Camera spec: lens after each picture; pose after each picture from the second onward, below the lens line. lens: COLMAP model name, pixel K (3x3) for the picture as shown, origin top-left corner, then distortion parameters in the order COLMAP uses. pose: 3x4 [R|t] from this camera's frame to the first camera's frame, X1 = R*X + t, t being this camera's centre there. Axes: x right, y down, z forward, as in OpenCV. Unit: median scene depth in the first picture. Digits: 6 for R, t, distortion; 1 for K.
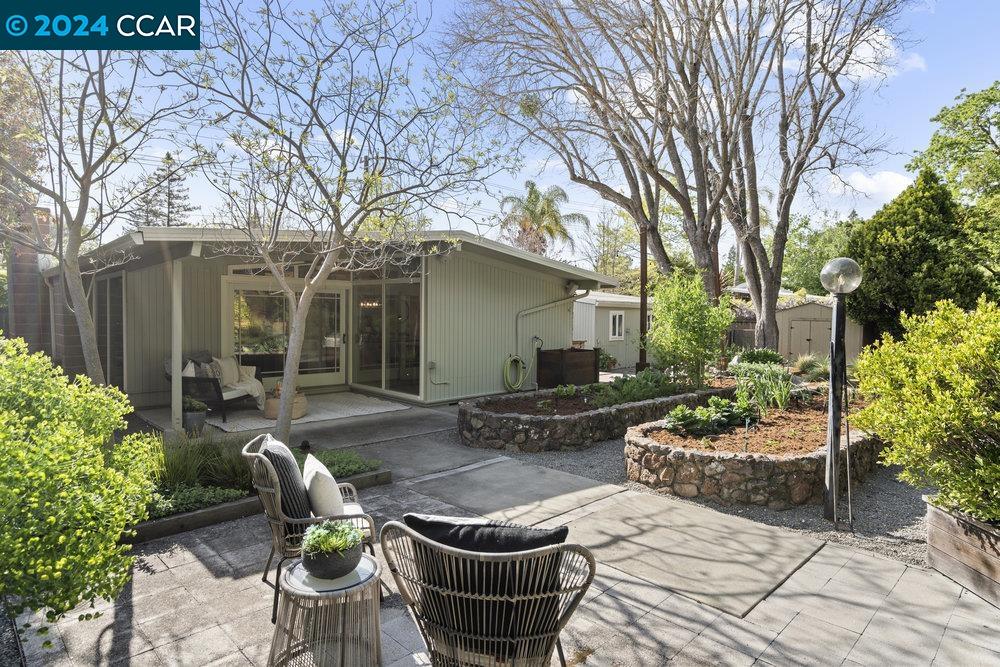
lens RADIAL K [[564.4, 0, 502.3], [0, 564.4, 328.1], [0, 0, 1]] dist [0.001466, 0.000186]
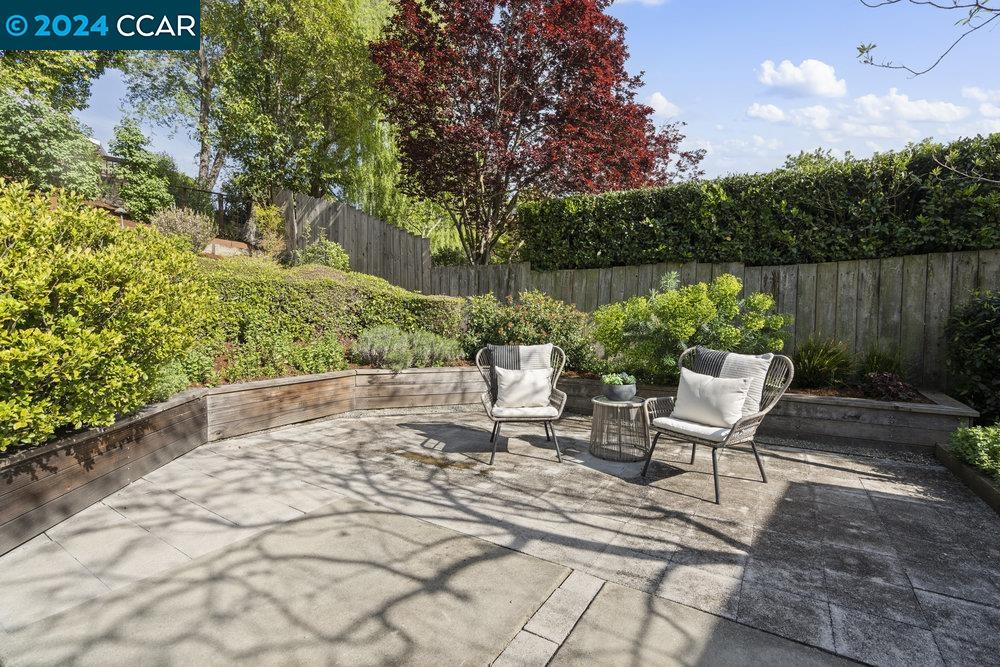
lens RADIAL K [[451.1, 0, 510.4], [0, 451.1, 335.2], [0, 0, 1]] dist [0.000417, -0.000510]
pose [[-0.971311, -0.002610, -0.237799, 0.109127], [-0.015951, 0.998403, 0.054195, 0.042091], [0.237278, 0.056434, -0.969801, 0.655660]]
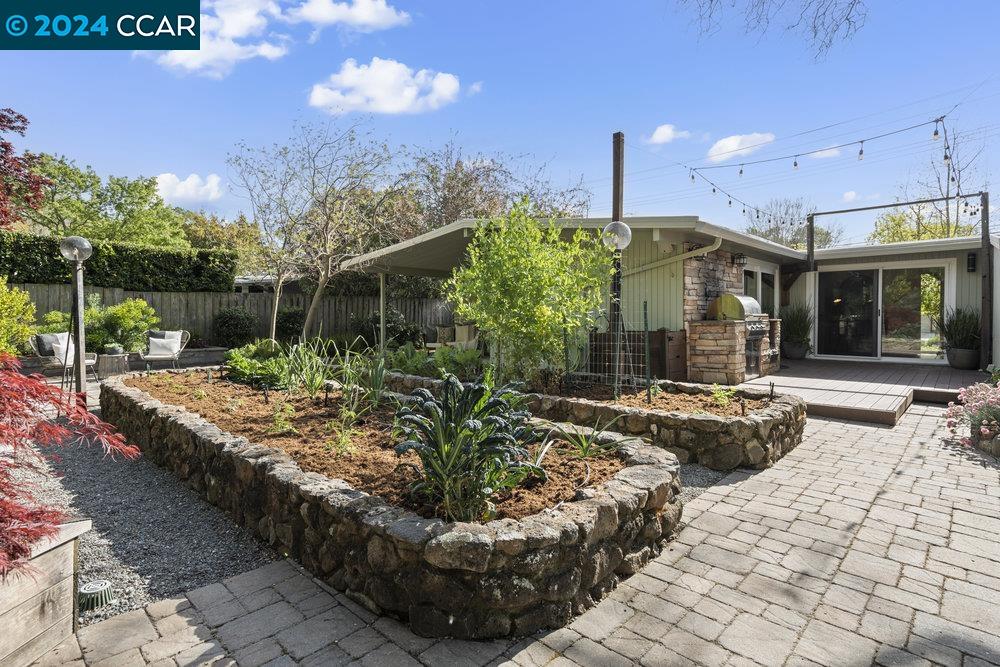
lens RADIAL K [[507.5, 0, 501.9], [0, 507.5, 327.3], [0, 0, 1]] dist [-0.006137, -0.000482]
pose [[0.043778, 0.013443, -0.998951, 0.992813], [-0.021933, 0.999681, 0.012492, 0.033192], [0.998800, 0.021363, 0.044059, 1.042881]]
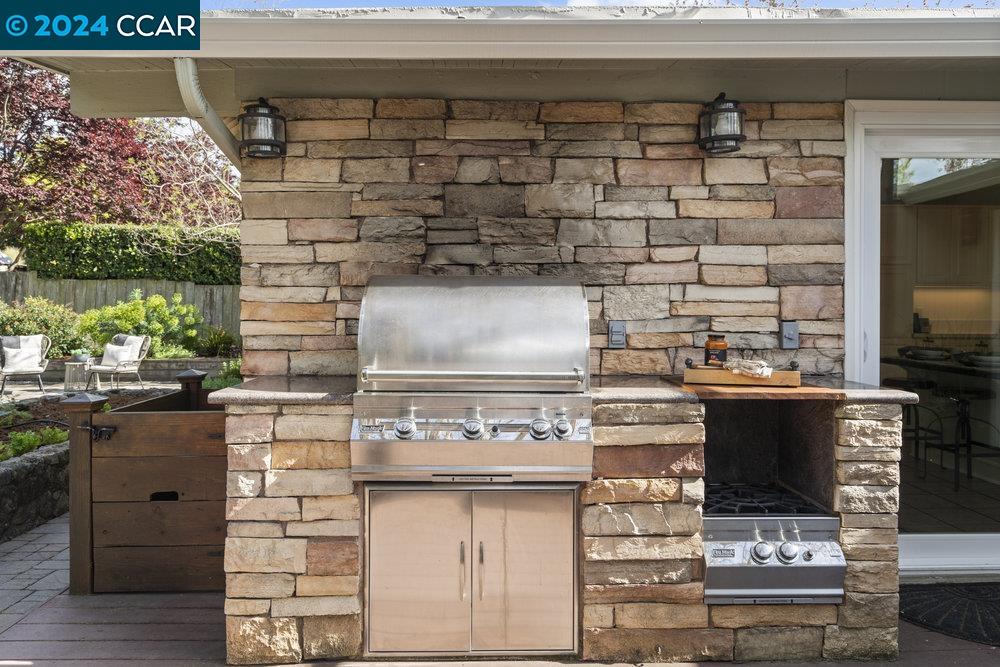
lens RADIAL K [[728.9, 0, 497.8], [0, 728.9, 316.4], [0, 0, 1]] dist [0.008857, 0.003701]
pose [[-0.694767, -0.001353, -0.719233, 0.330829], [-0.025367, 0.999422, 0.022623, -0.007206], [0.718787, 0.033963, -0.694400, 1.698220]]
